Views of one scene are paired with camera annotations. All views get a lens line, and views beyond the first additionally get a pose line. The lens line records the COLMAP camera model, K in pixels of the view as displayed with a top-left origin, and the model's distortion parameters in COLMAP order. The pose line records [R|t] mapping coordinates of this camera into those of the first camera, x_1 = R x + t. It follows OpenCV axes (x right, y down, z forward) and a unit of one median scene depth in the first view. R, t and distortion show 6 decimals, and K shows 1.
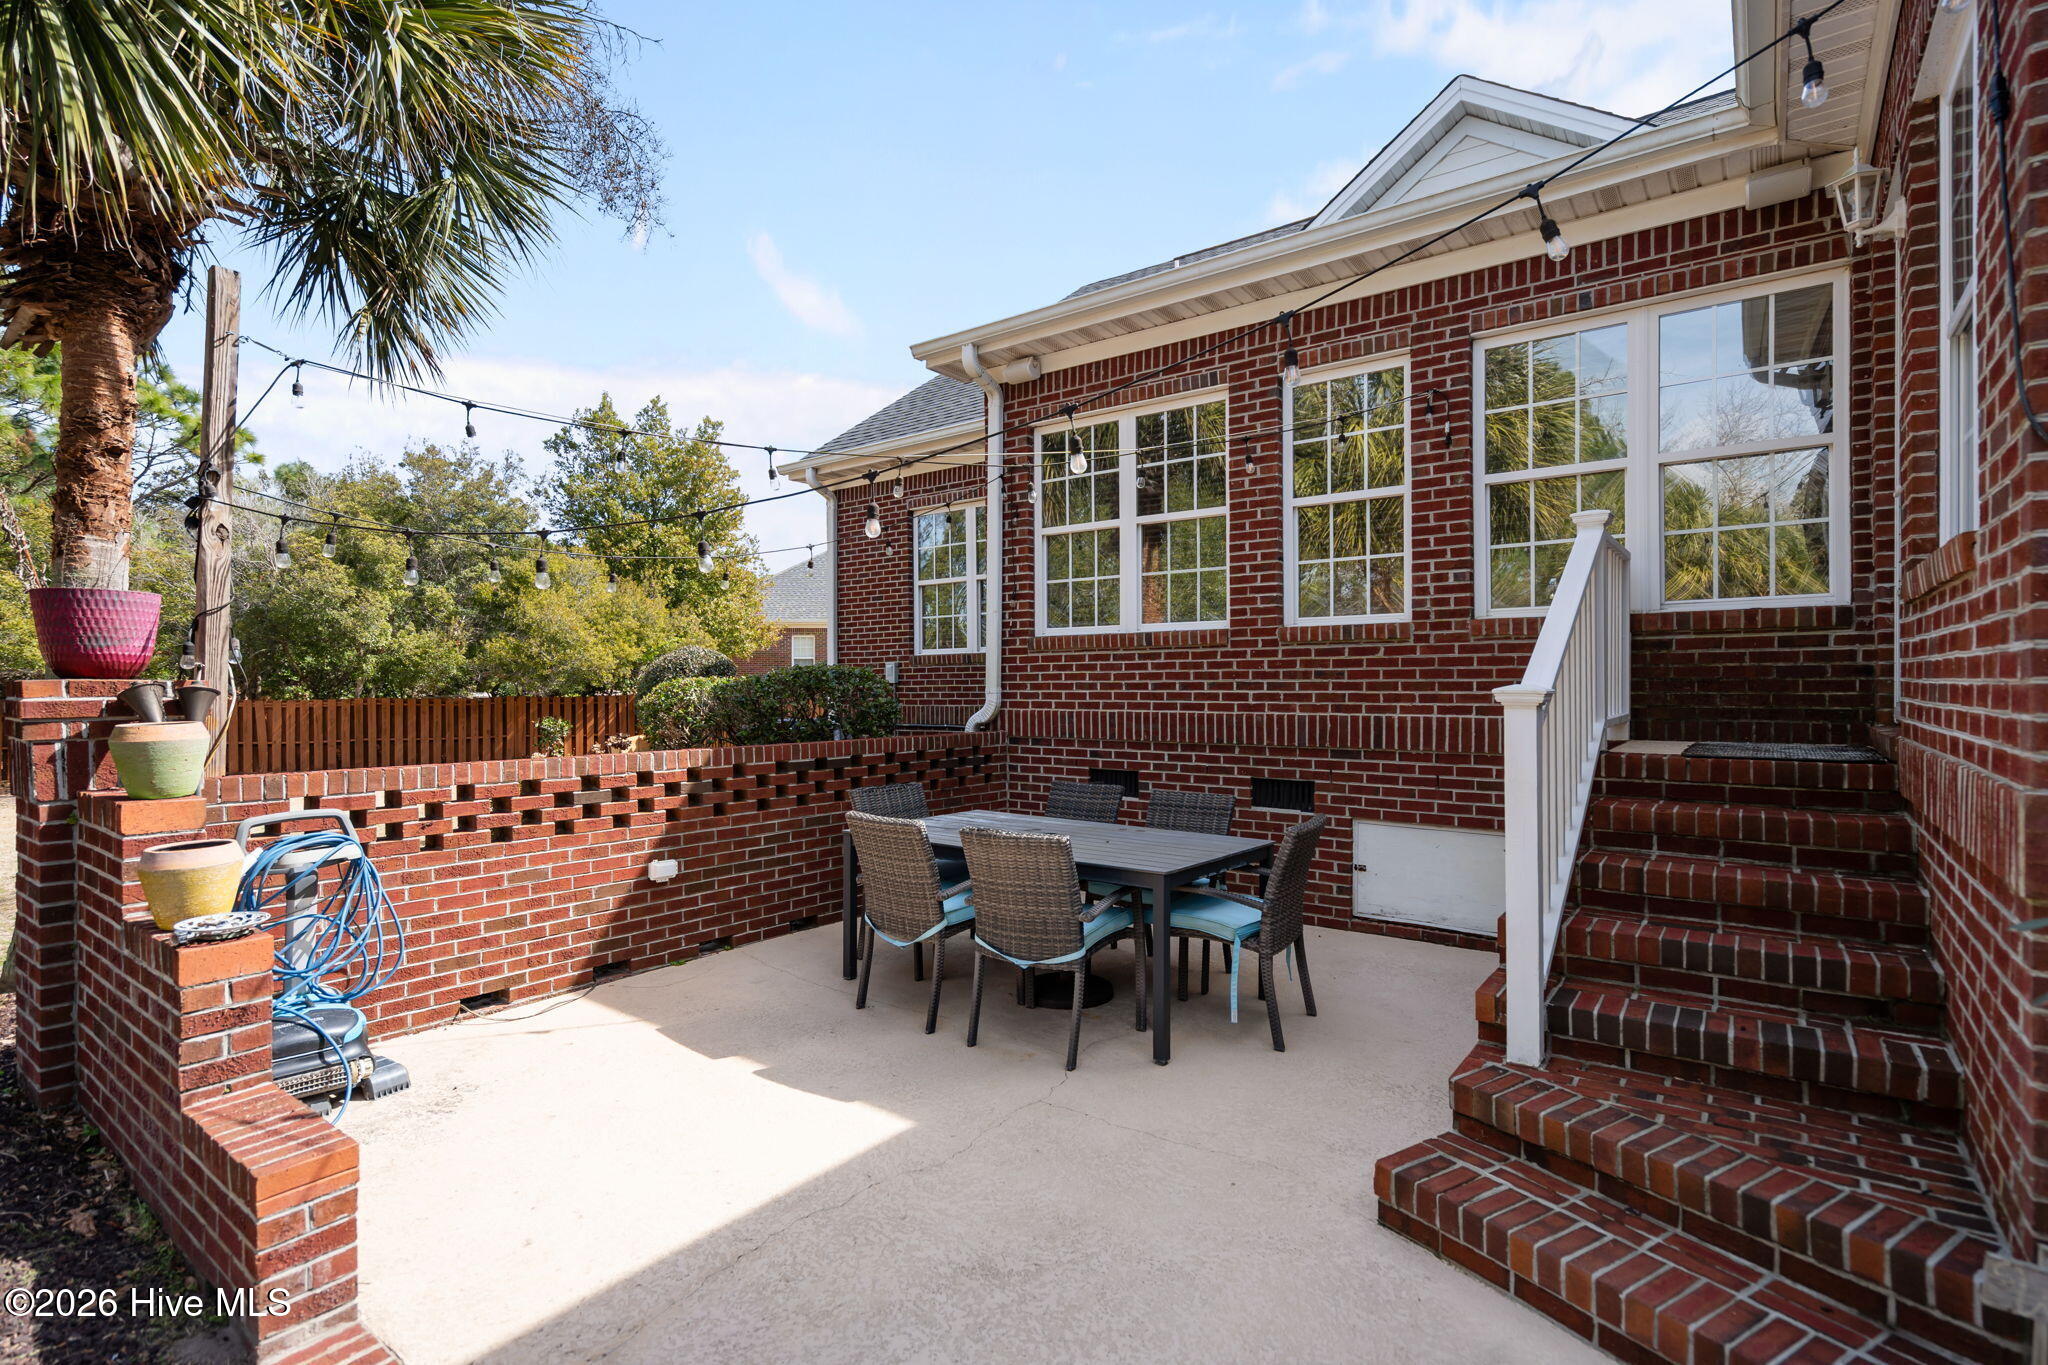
lens RADIAL K [[952.8, 0, 1014.3], [0, 952.8, 677.2], [0, 0, 1]] dist [0.001100, 0.000559]
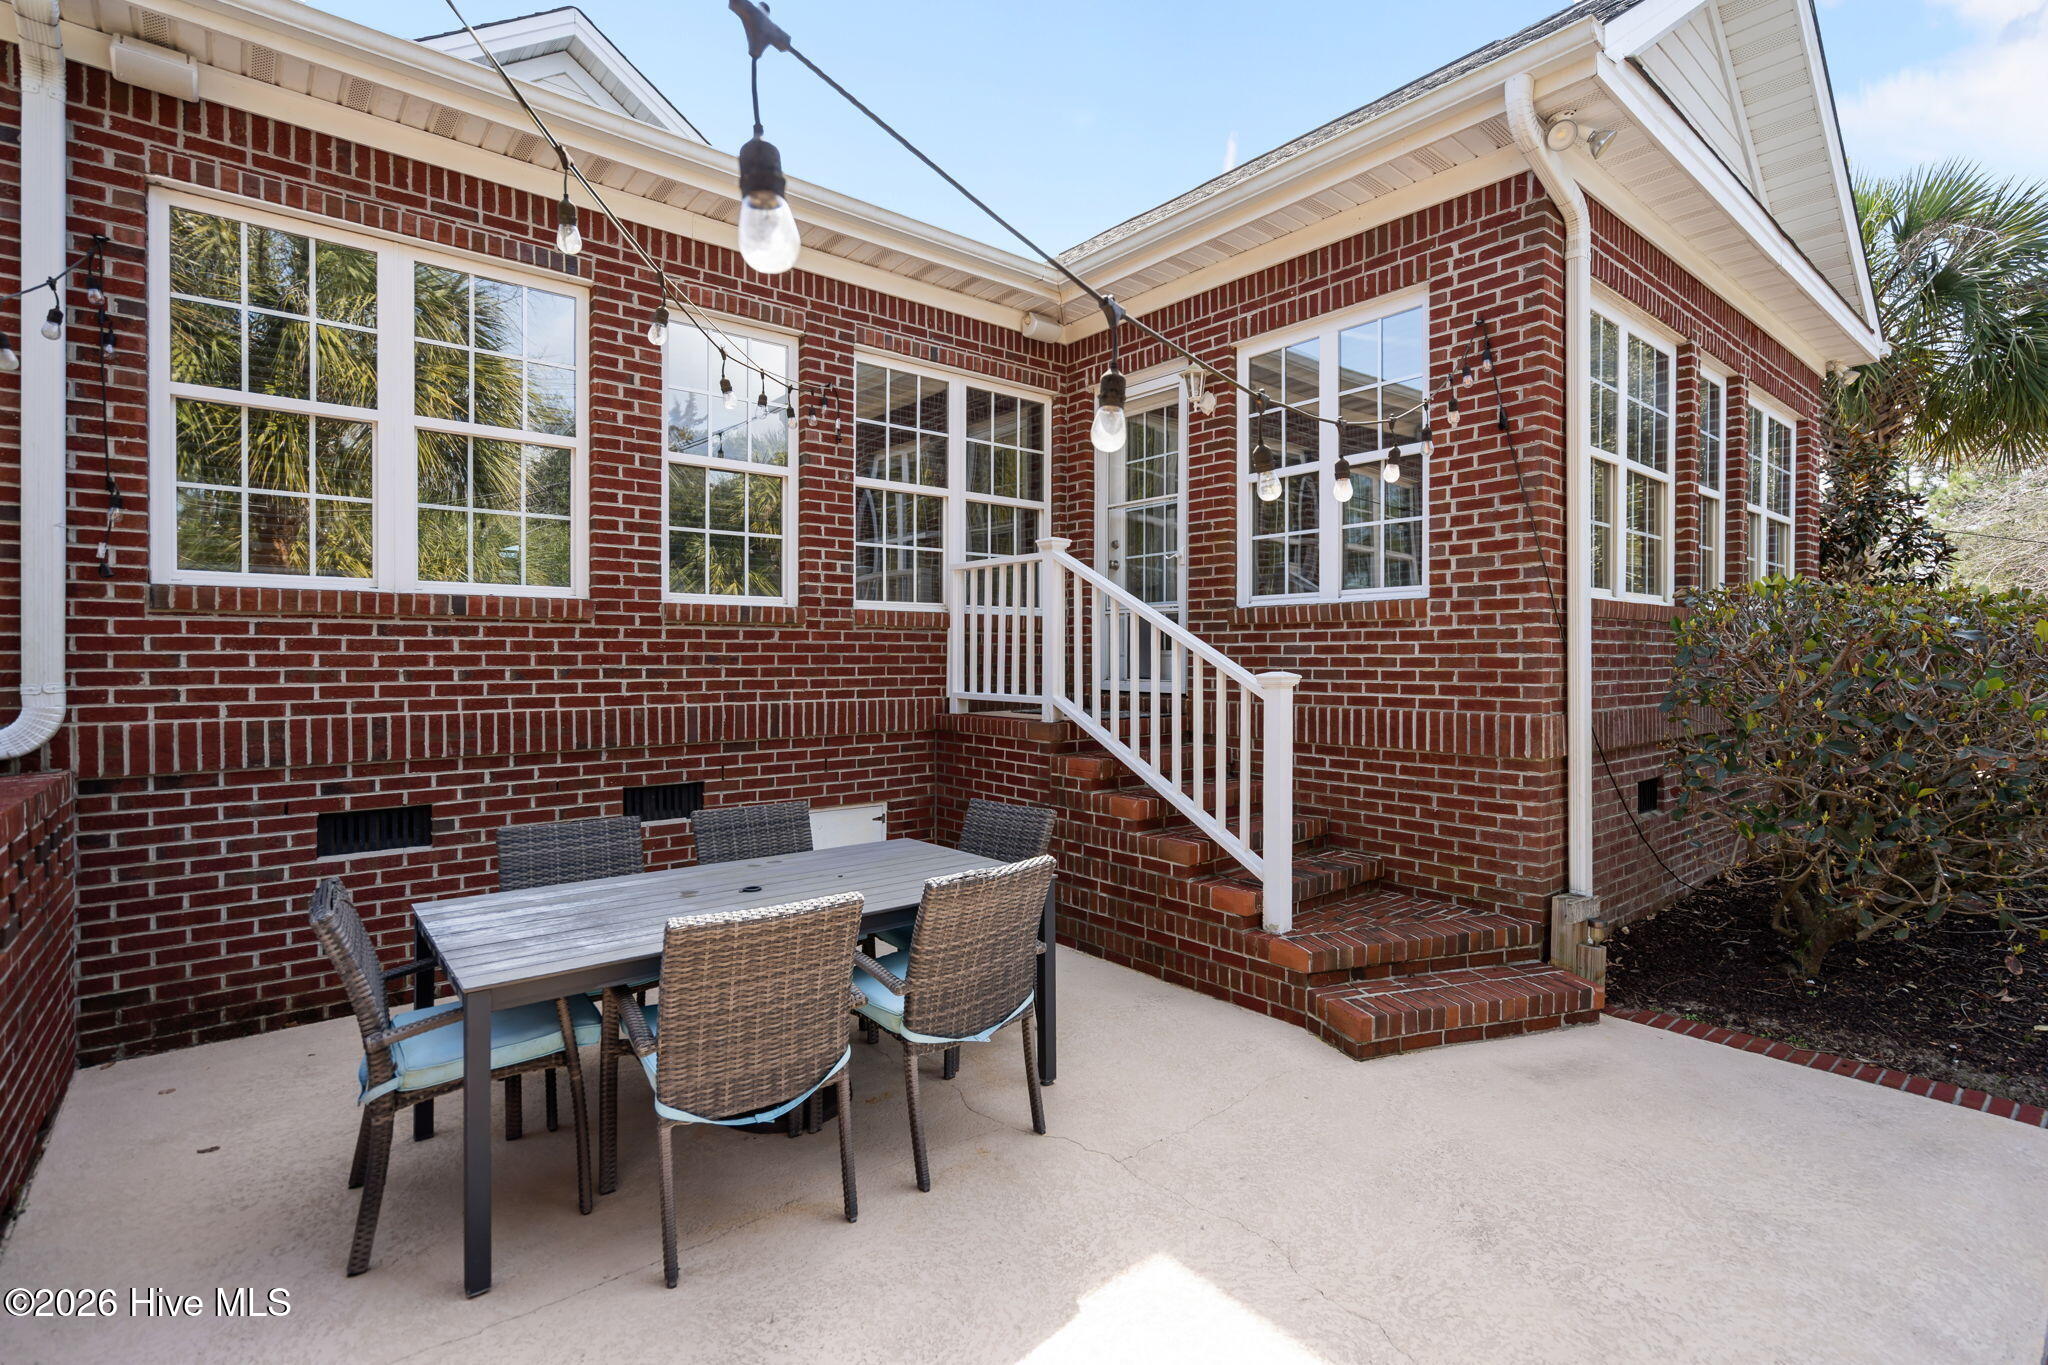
lens RADIAL K [[952.8, 0, 1015.3], [0, 952.8, 672.3], [0, 0, 1]] dist [0.001100, 0.000559]
pose [[0.248902, -0.001547, 0.968527, -0.463335], [0.002957, 0.999995, 0.000838, 0.009018], [-0.968524, 0.002655, 0.248906, 0.506324]]
